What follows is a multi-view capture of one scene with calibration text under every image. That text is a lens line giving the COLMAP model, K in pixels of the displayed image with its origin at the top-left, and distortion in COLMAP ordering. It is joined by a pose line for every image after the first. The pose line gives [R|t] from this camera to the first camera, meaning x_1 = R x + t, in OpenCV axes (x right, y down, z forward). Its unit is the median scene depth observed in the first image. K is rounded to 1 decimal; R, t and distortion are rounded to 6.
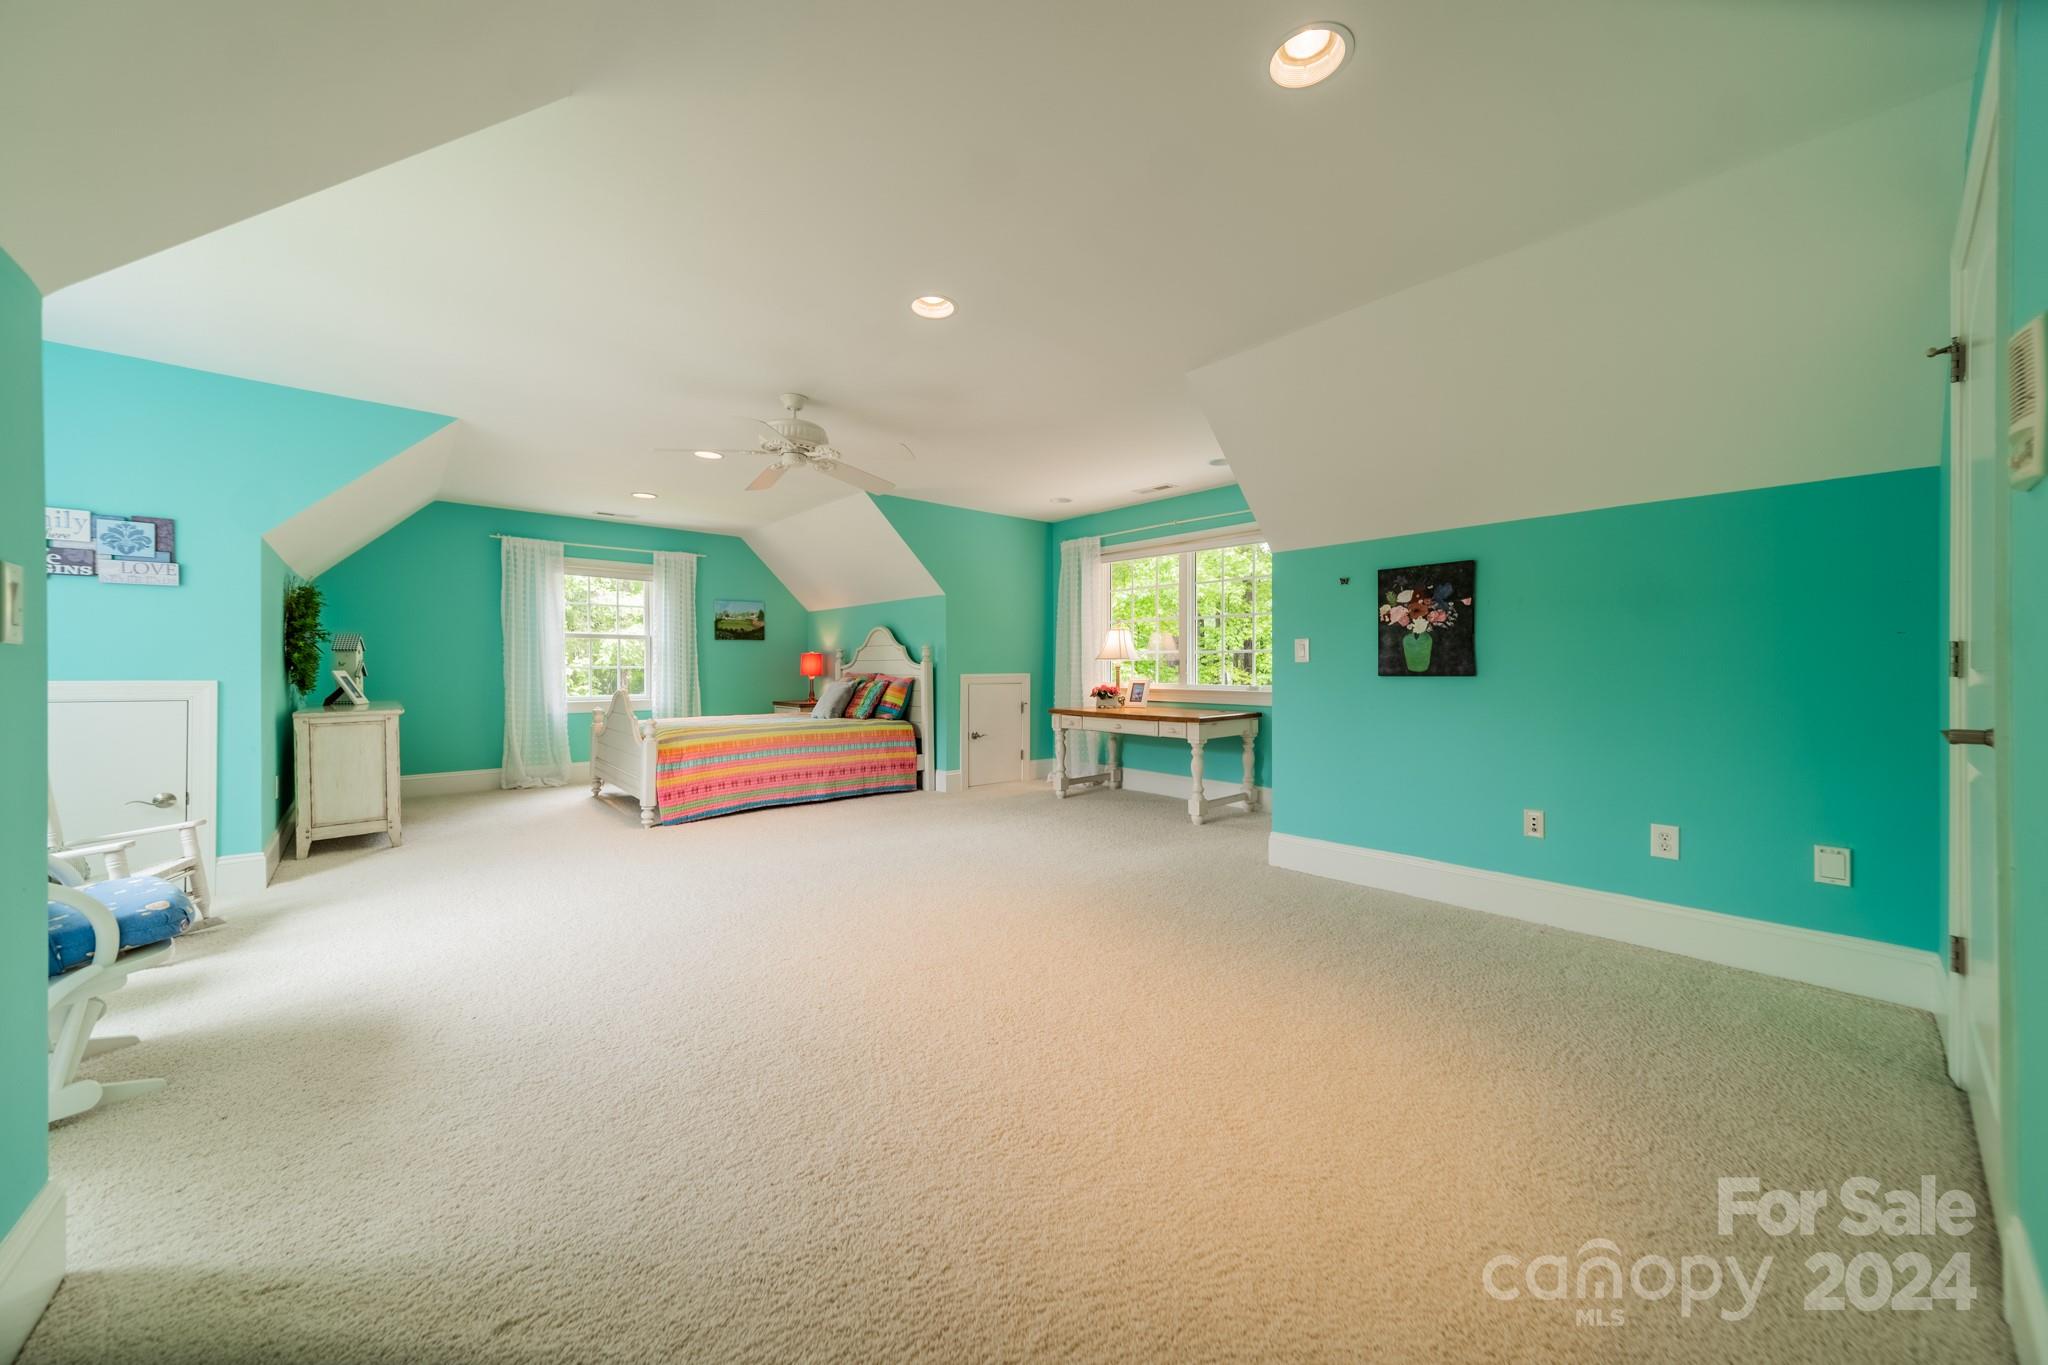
lens RADIAL K [[729.5, 0, 1024.8], [0, 729.5, 675.2], [0, 0, 1]] dist [0.017652, -0.001178]
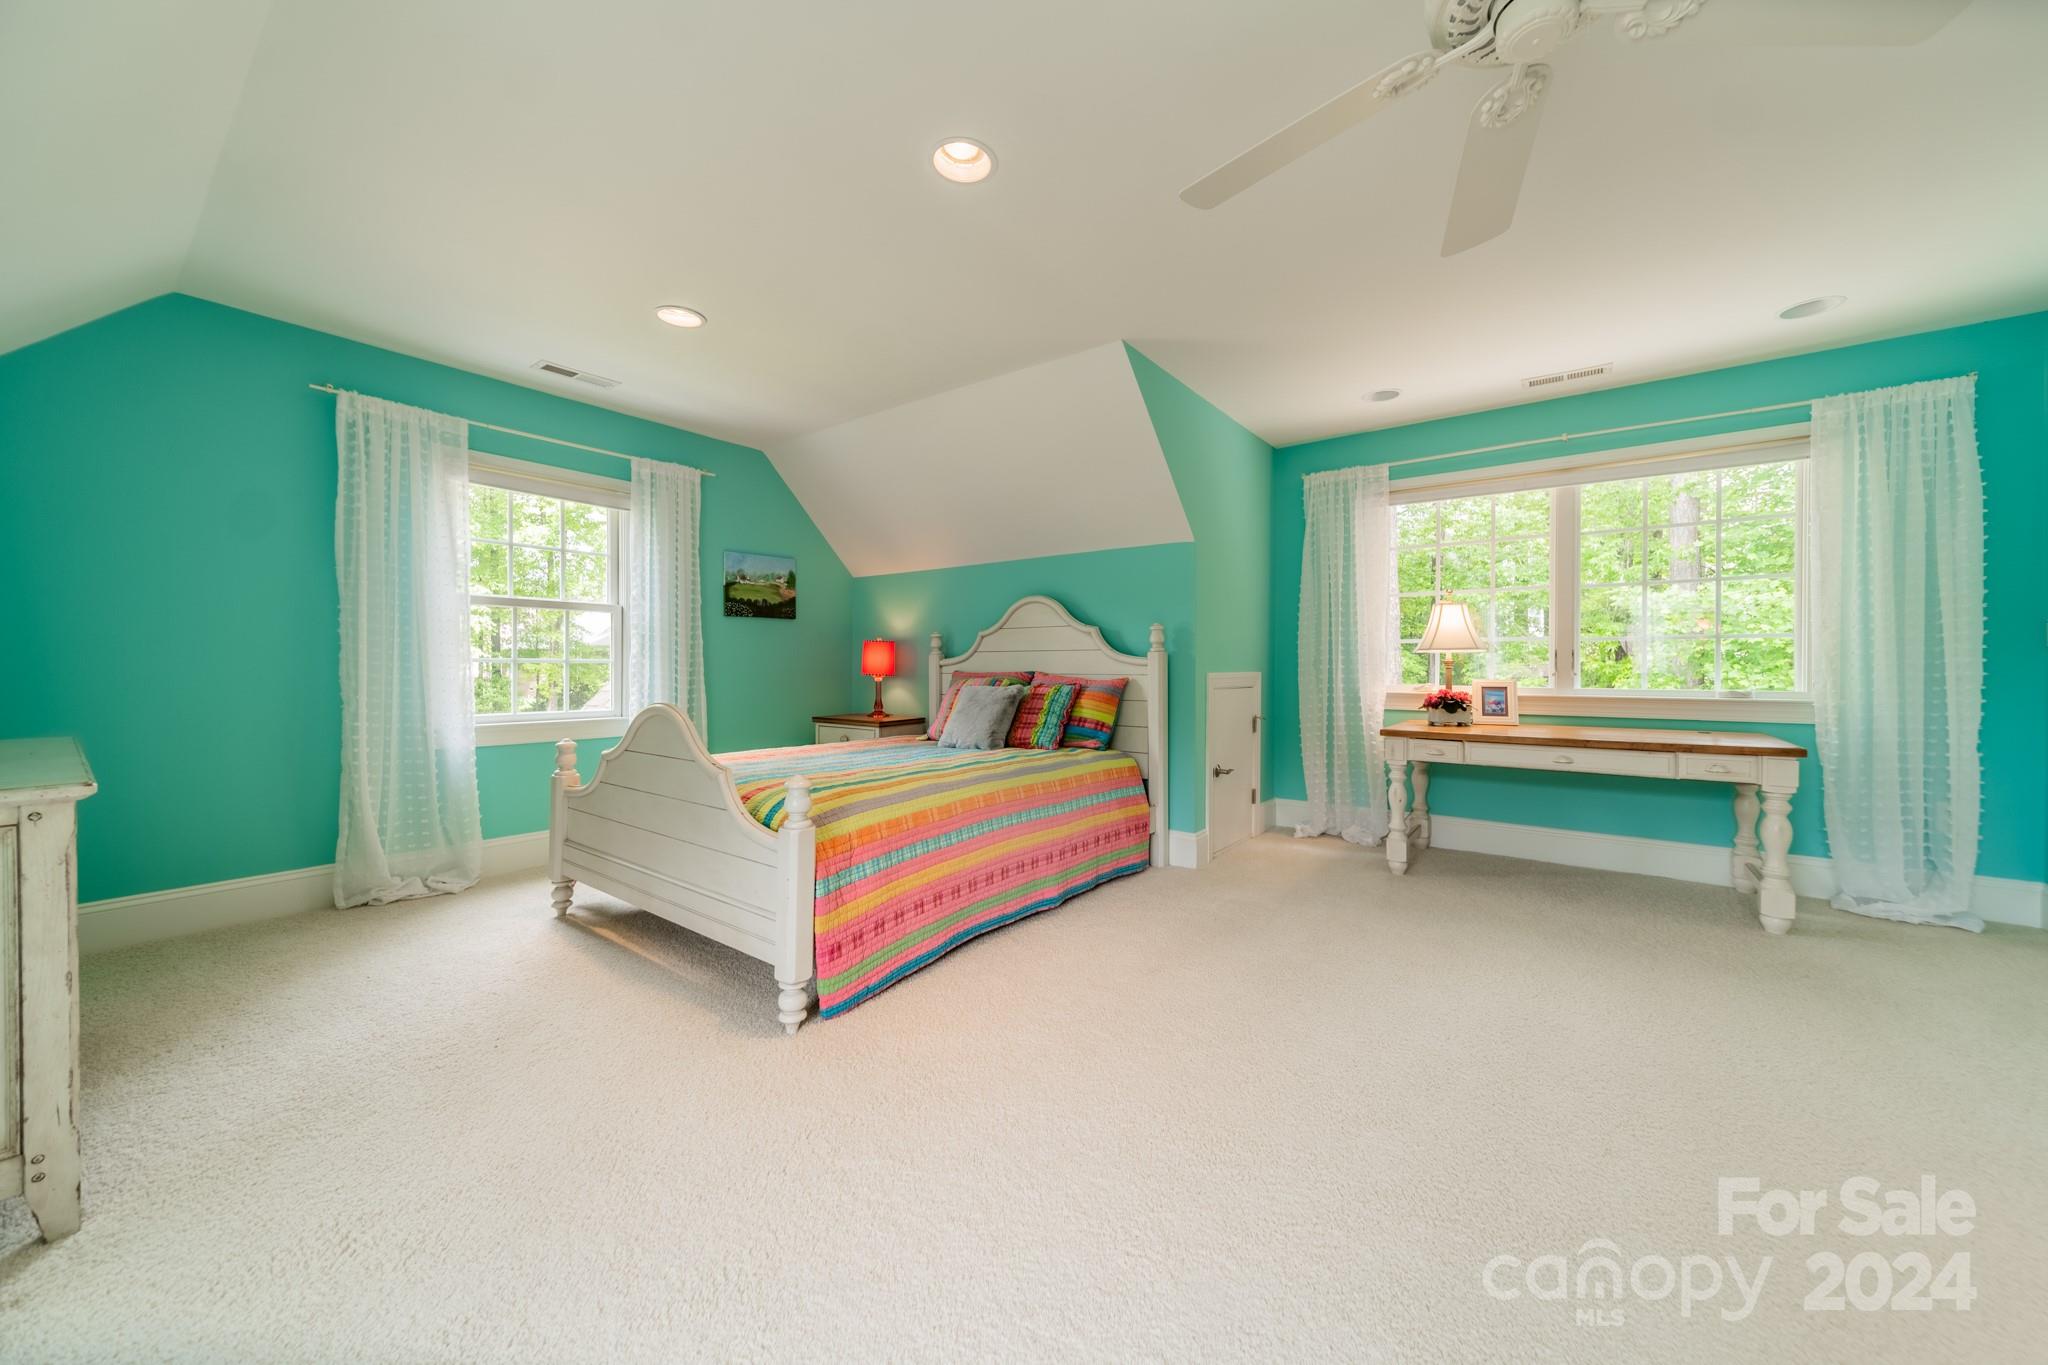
lens RADIAL K [[729.5, 0, 1020.9], [0, 729.5, 674.5], [0, 0, 1]] dist [0.017652, -0.001178]
pose [[0.979865, -0.000326, 0.199662, -0.358832], [0.000390, 1.000000, -0.000285, 0.000036], [-0.199662, 0.000357, 0.979865, 0.421801]]
